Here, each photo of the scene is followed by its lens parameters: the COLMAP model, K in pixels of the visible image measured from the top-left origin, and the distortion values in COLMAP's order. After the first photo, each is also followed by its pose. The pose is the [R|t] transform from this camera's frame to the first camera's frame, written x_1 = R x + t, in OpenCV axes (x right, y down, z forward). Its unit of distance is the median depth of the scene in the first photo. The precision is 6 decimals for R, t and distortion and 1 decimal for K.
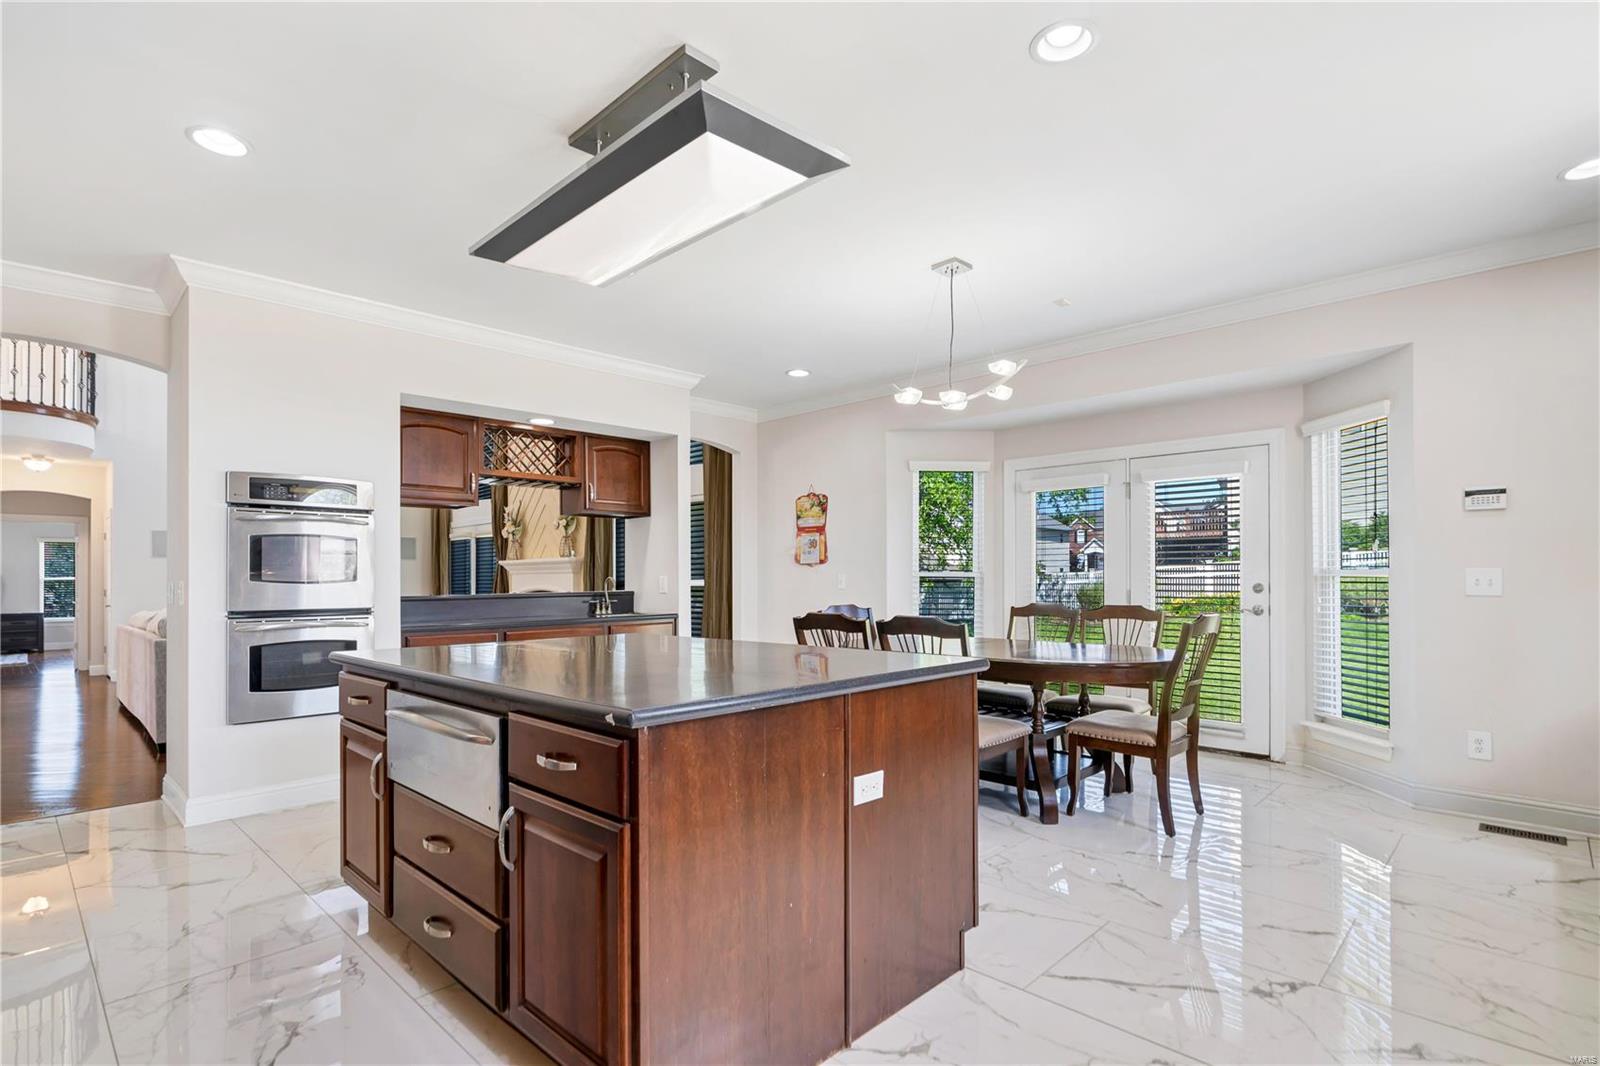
lens RADIAL K [[782.0, 0, 801.4], [0, 782.0, 564.1], [0, 0, 1]] dist [0.000538, -0.000479]
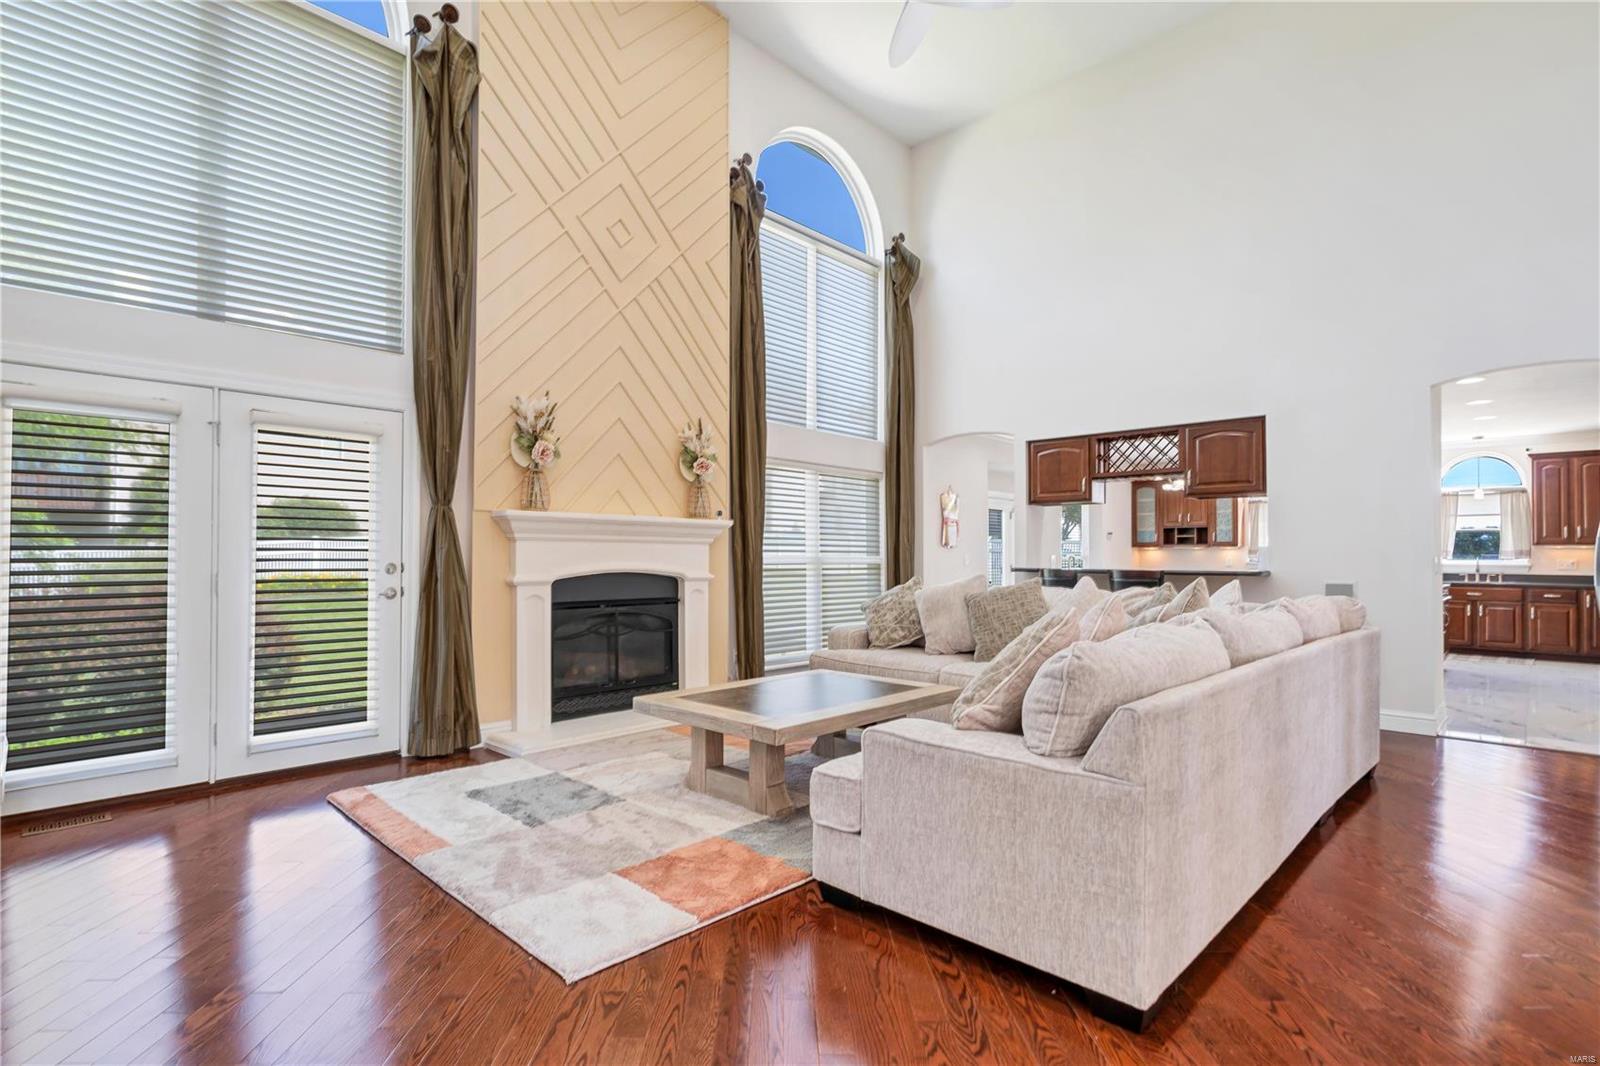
lens RADIAL K [[774.8, 0, 799.8], [0, 774.8, 550.3], [0, 0, 1]] dist [-0.002433, -0.000514]
pose [[0.001498, 0.018494, 0.999828, -0.895140], [-0.025505, 0.999504, -0.018449, 0.027429], [-0.999674, -0.025473, 0.001969, 0.896956]]
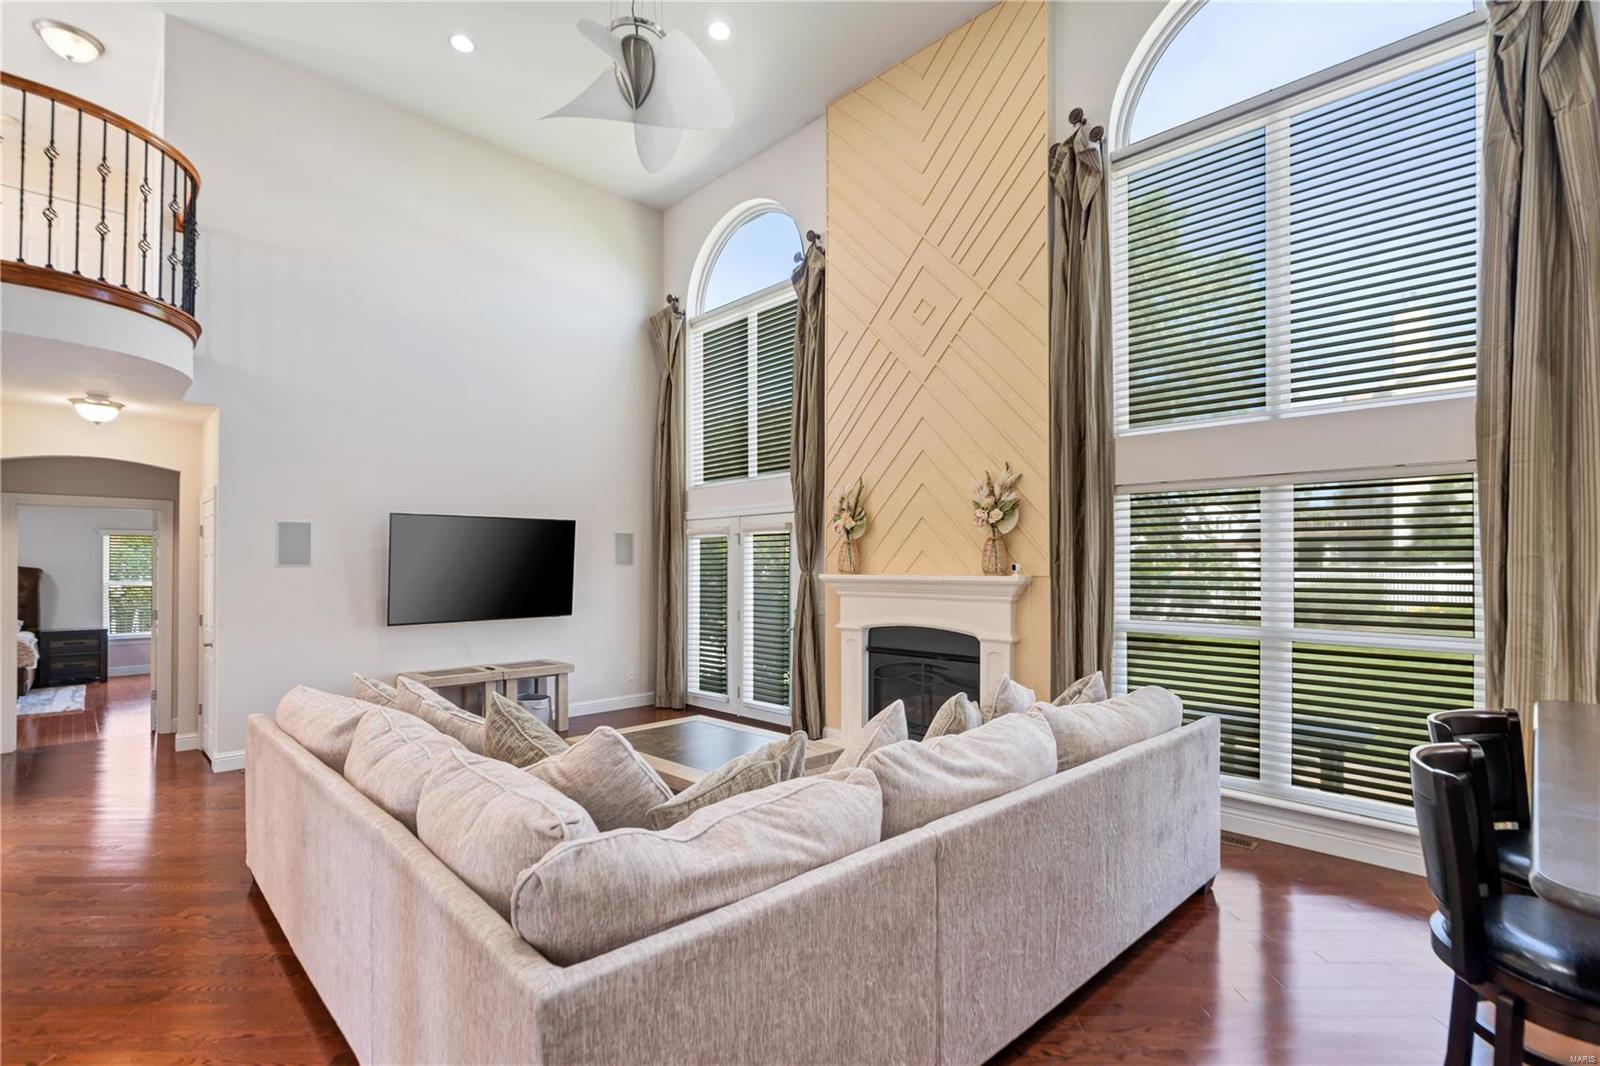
lens RADIAL K [[736.9, 0, 800.0], [0, 736.9, 552.4], [0, 0, 1]] dist [-0.000290, 0.000107]
pose [[0.999805, 0.006391, -0.018660, -0.422896], [-0.006413, 0.999979, -0.001136, -0.021394], [0.018652, 0.001255, 0.999825, 0.441835]]
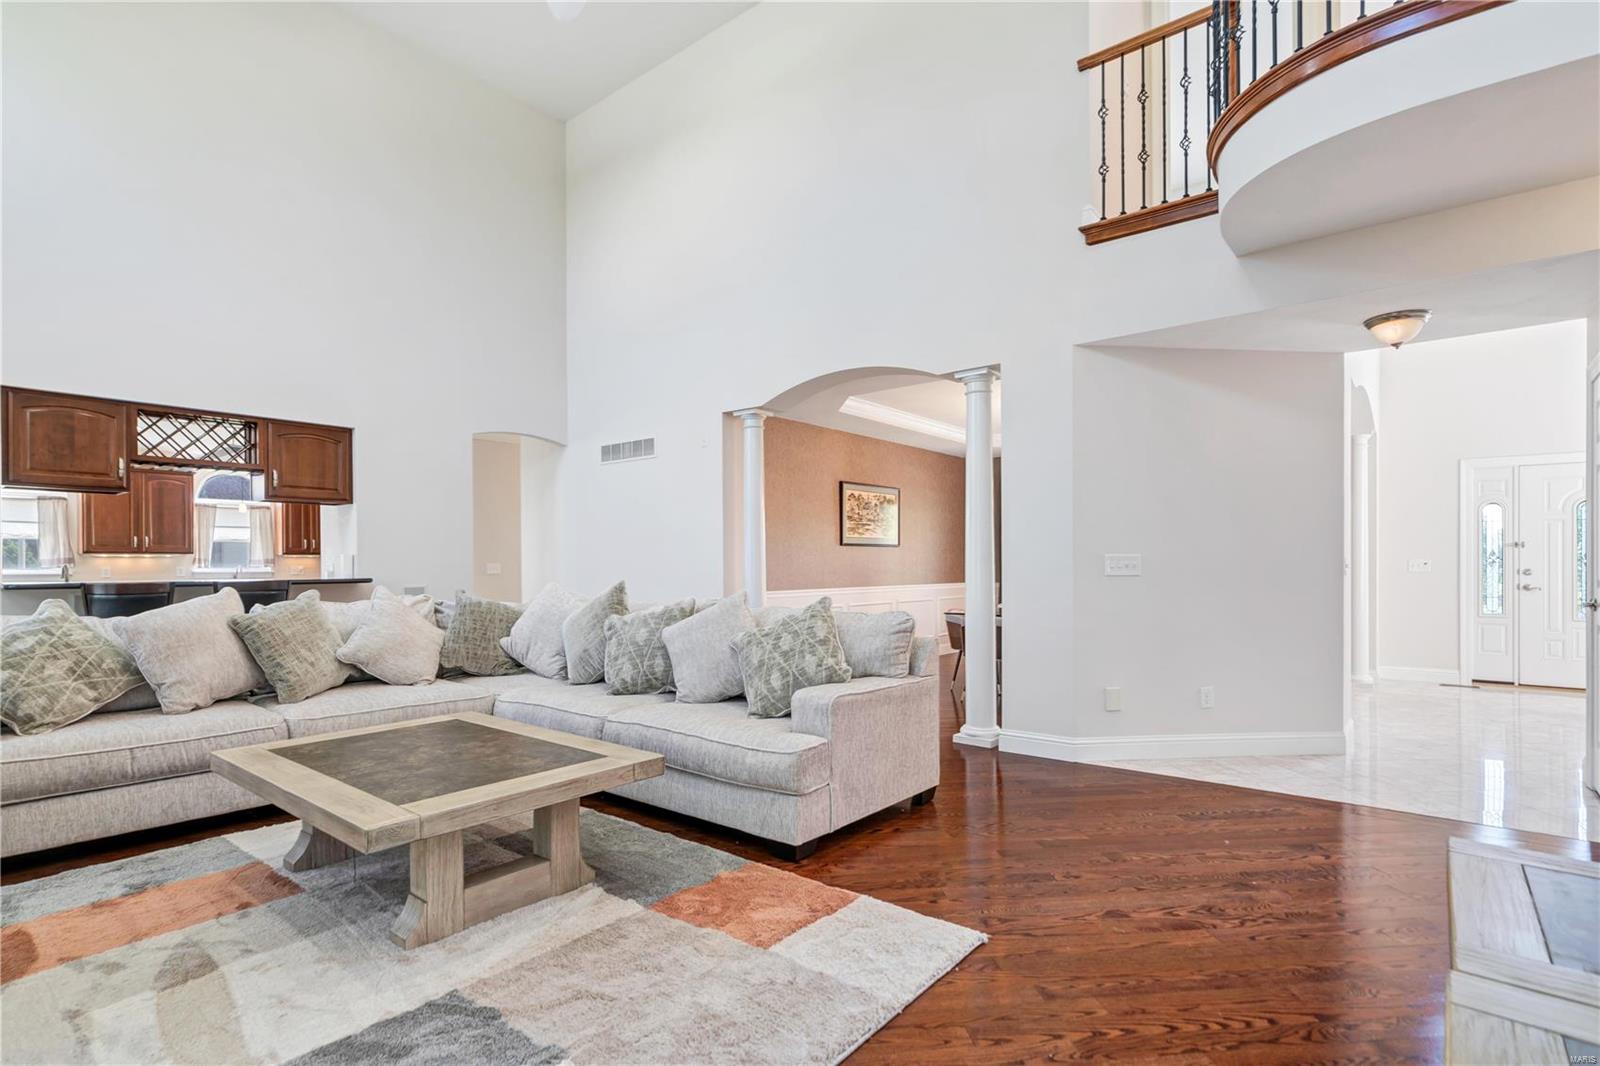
lens RADIAL K [[791.0, 0, 794.2], [0, 791.0, 579.0], [0, 0, 1]] dist [0.002568, 0.000995]
pose [[-0.997440, 0.017706, -0.069284, -0.597436], [0.017943, 0.999835, -0.002795, 0.032199], [0.069223, -0.004031, -0.997593, 1.206418]]
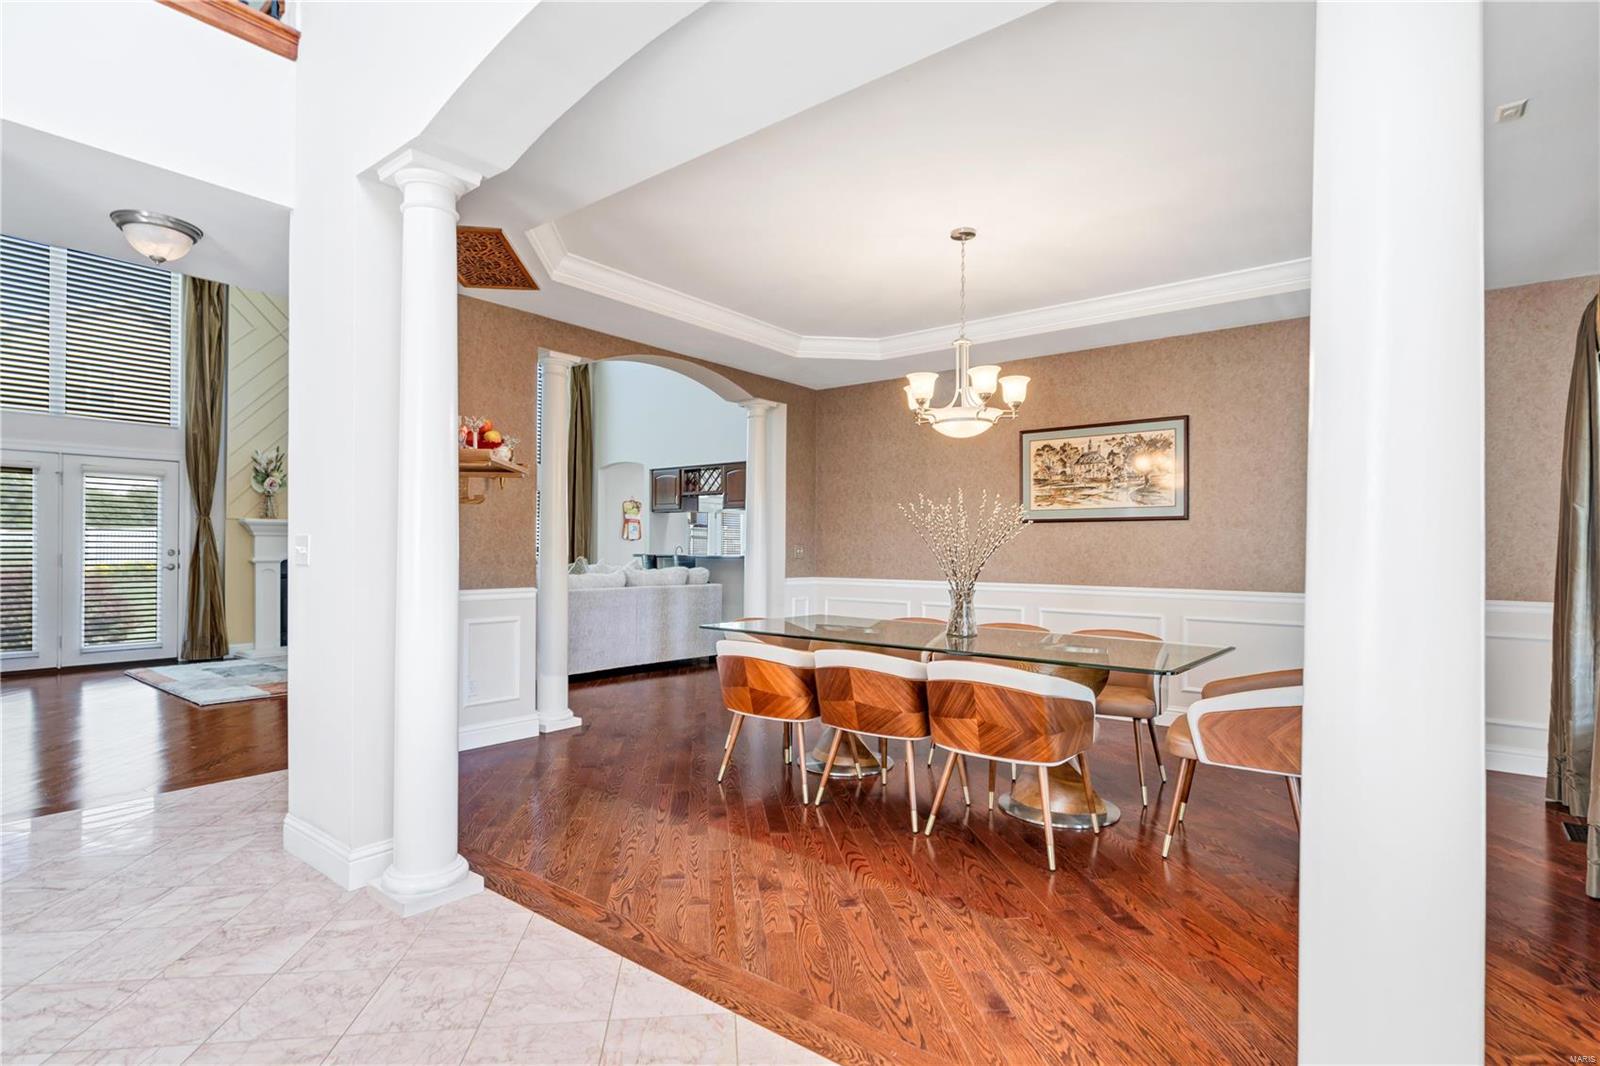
lens RADIAL K [[798.1, 0, 800.3], [0, 798.1, 549.5], [0, 0, 1]] dist [0.000235, 0.000316]
pose [[-0.086509, 0.010477, 0.996196, -1.319697], [-0.025123, 0.999604, -0.012695, 0.026776], [-0.995934, -0.026126, -0.086212, 0.559037]]
